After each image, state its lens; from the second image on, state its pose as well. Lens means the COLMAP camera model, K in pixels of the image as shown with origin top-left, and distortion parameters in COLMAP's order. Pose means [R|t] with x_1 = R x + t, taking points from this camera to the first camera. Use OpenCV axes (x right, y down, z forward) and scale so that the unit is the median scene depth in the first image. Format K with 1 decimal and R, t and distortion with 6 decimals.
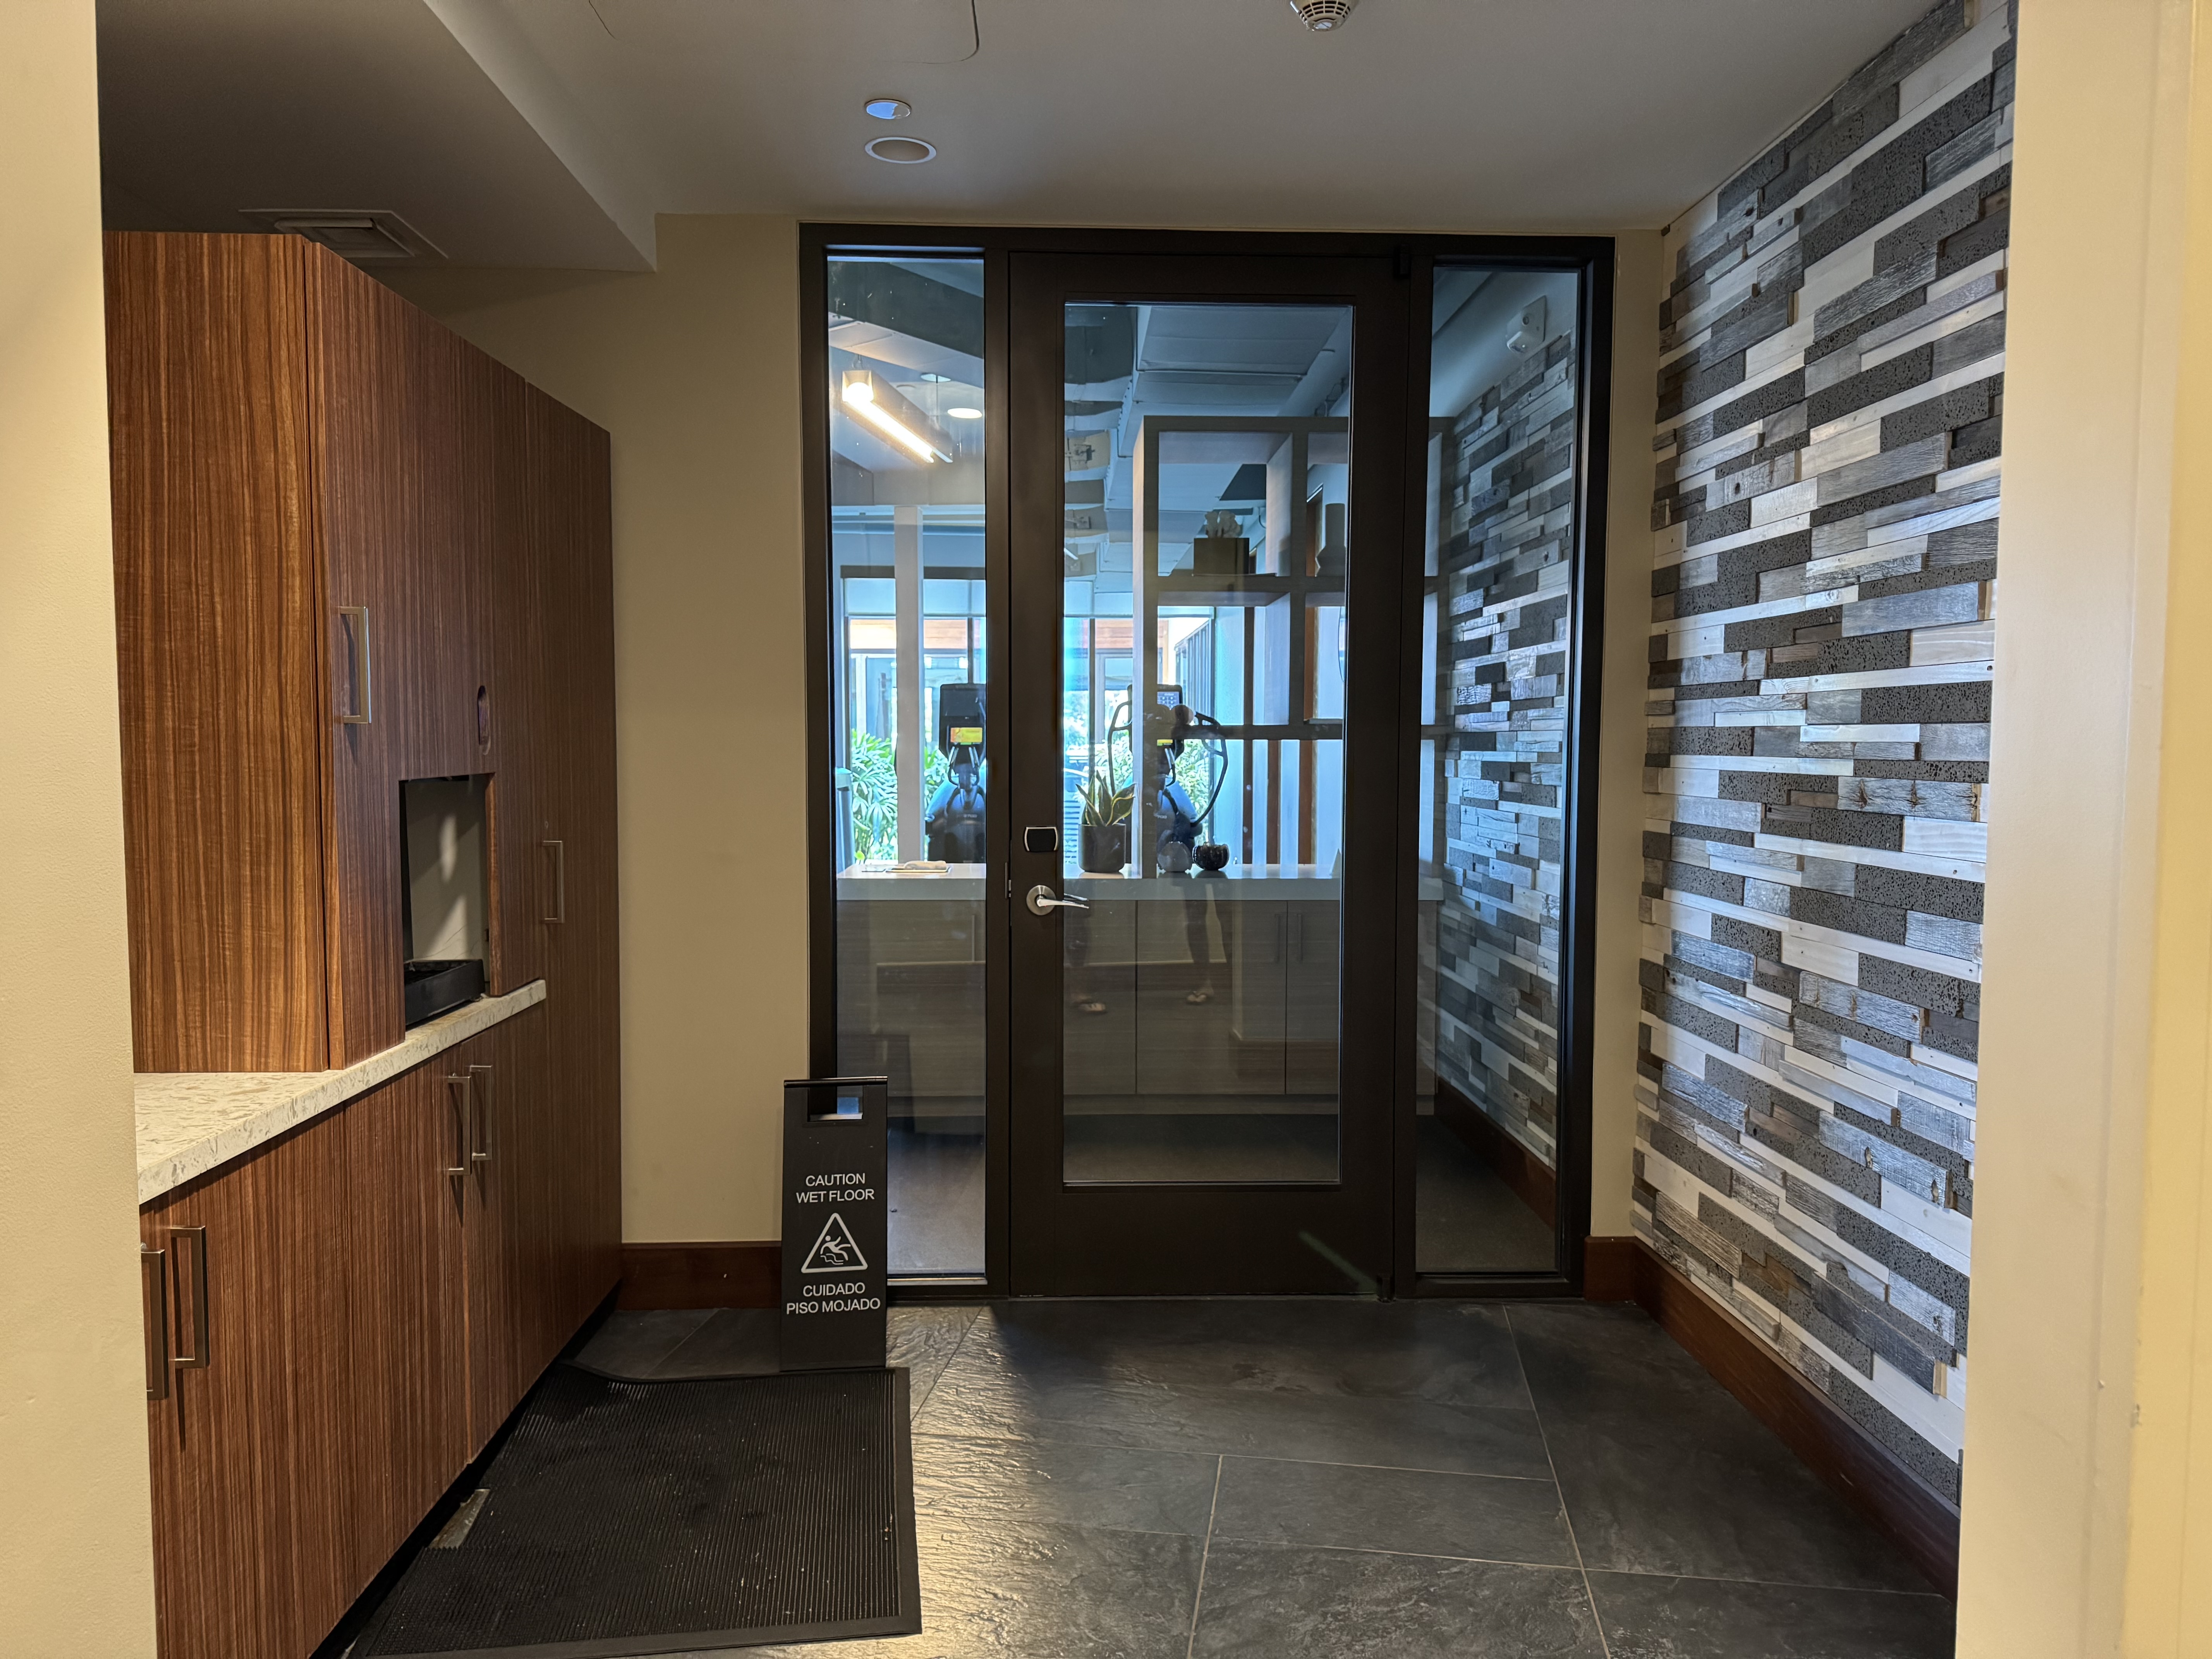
lens RADIAL K [[1568.3, 0, 1109.6], [0, 1568.3, 829.5], [0, 0, 1]] dist [-0.000006, 0.001630]
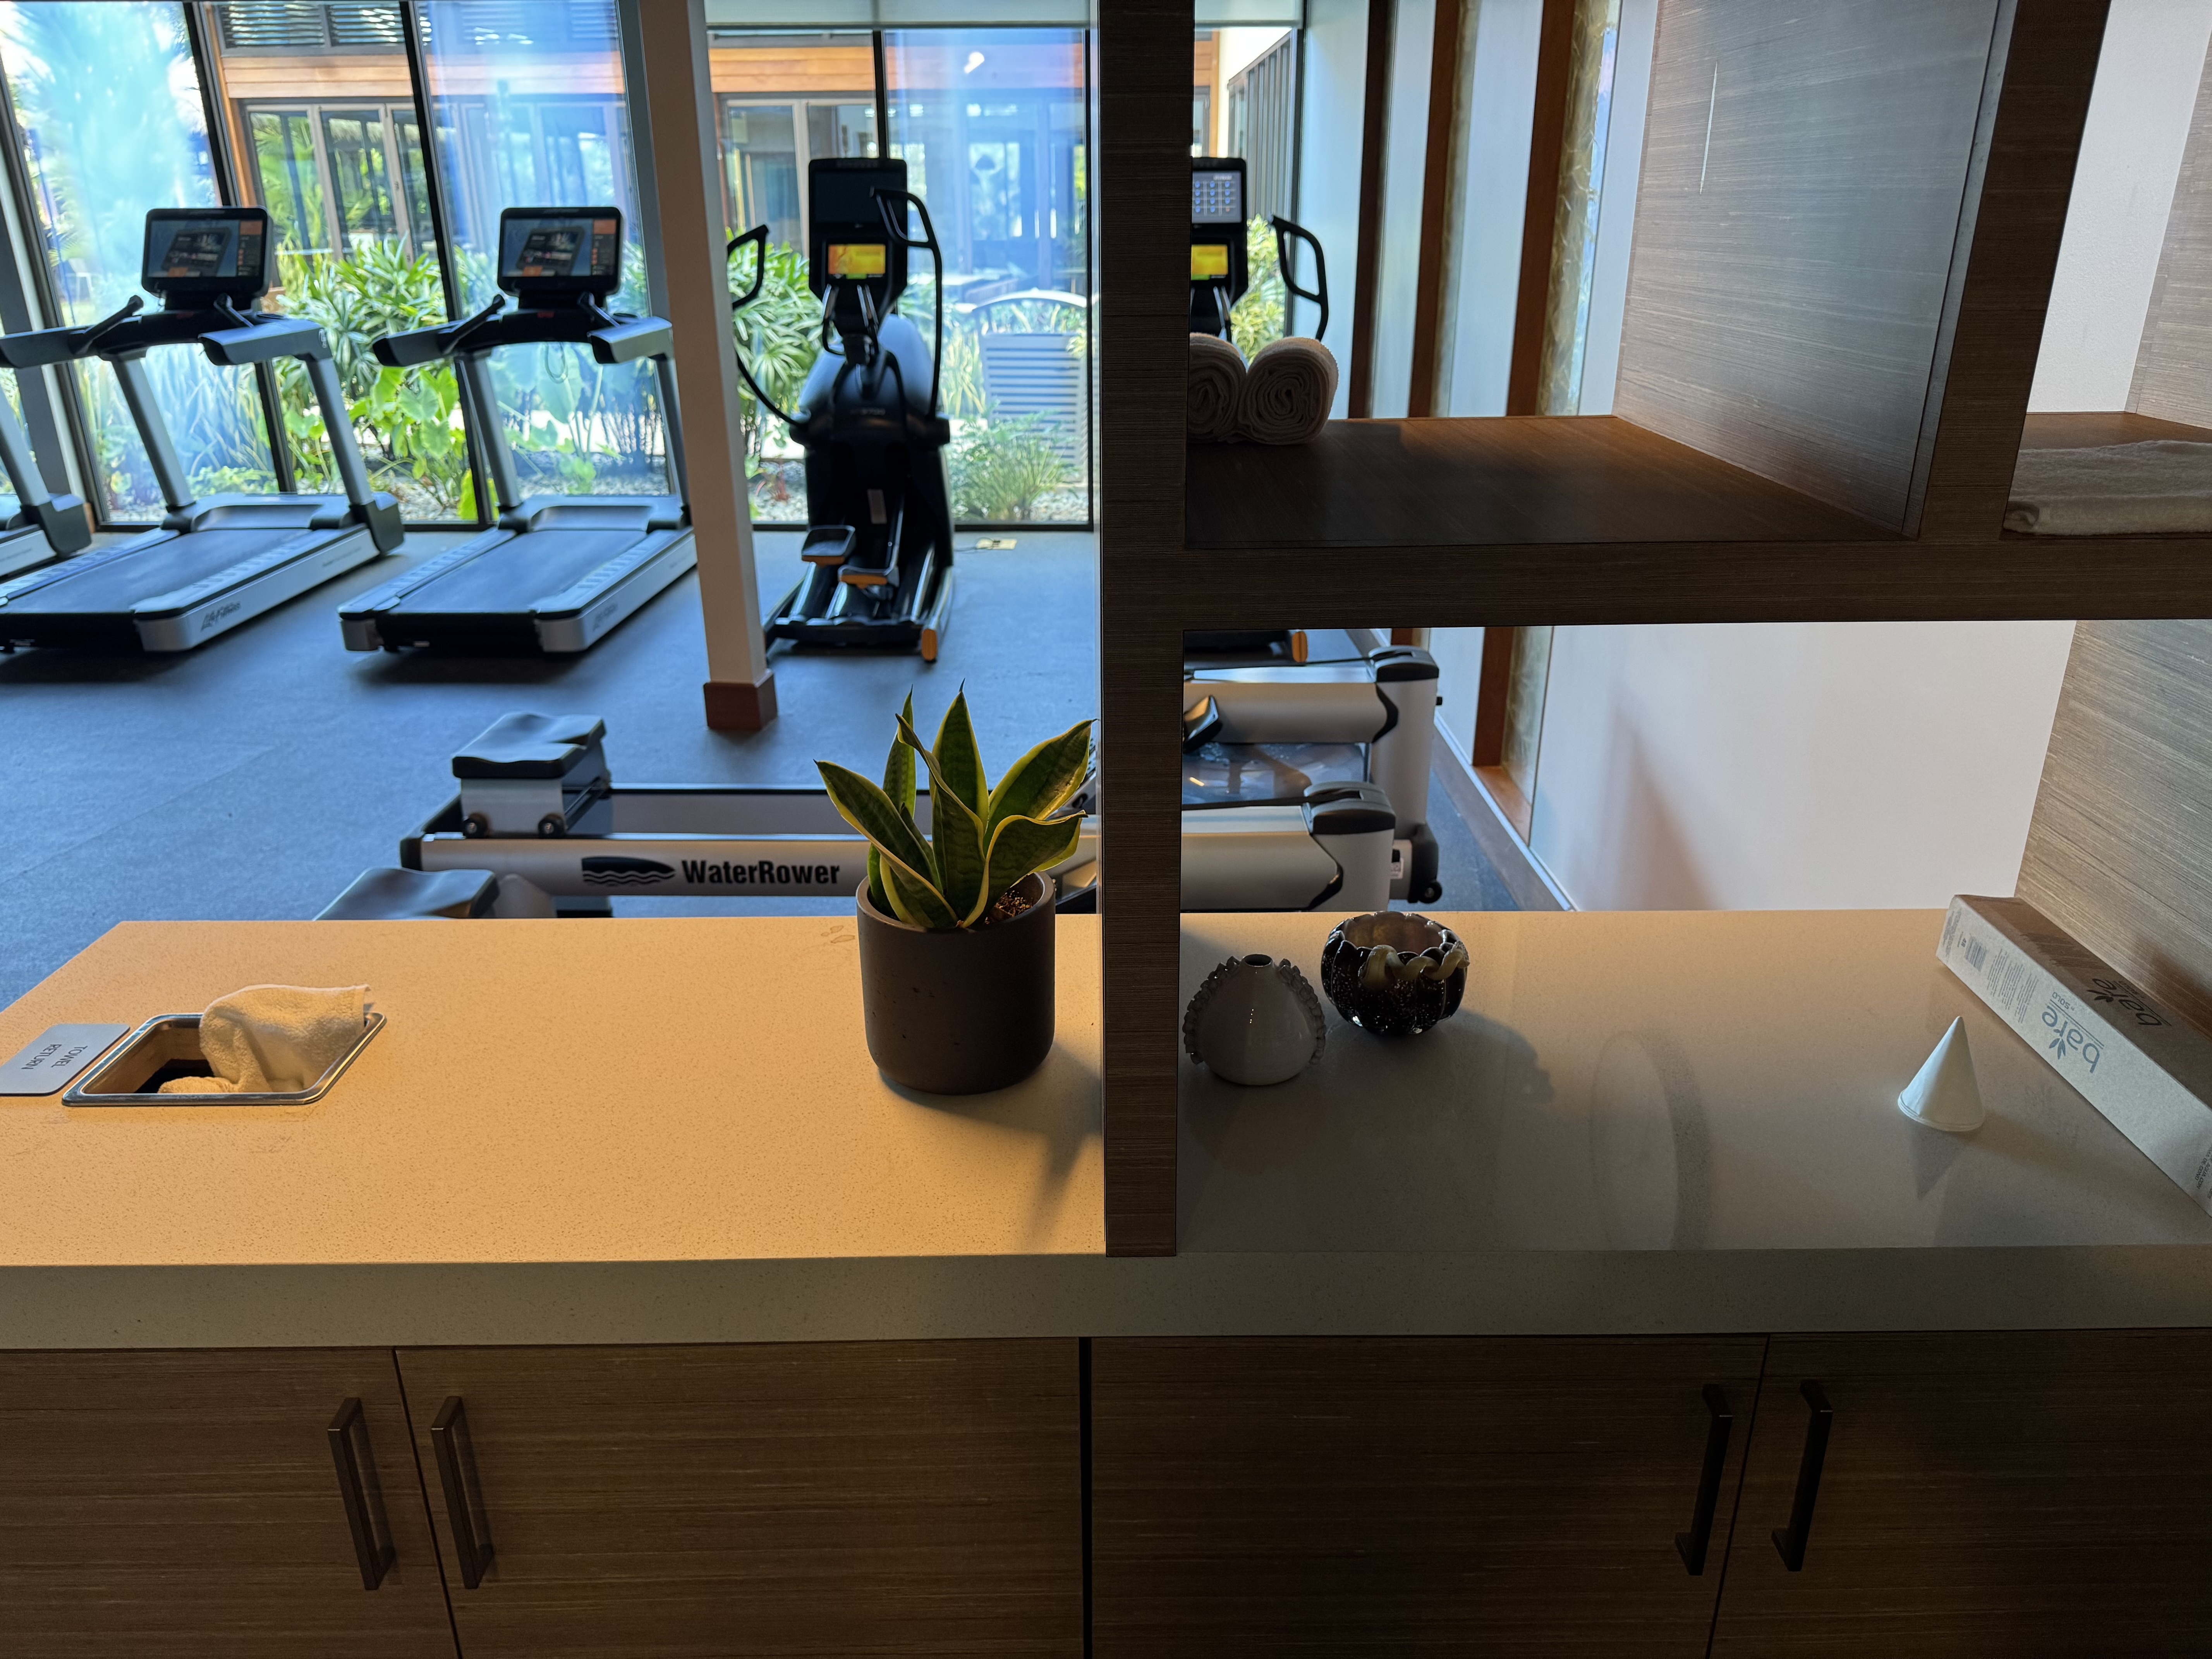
lens RADIAL K [[1568.3, 0, 1108.3], [0, 1568.3, 829.2], [0, 0, 1]] dist [-0.000006, 0.001630]
pose [[0.999650, 0.002487, -0.026337, 0.013248], [0.006118, 0.946853, 0.321609, -0.047624], [0.025737, -0.321657, 0.946506, 0.410146]]
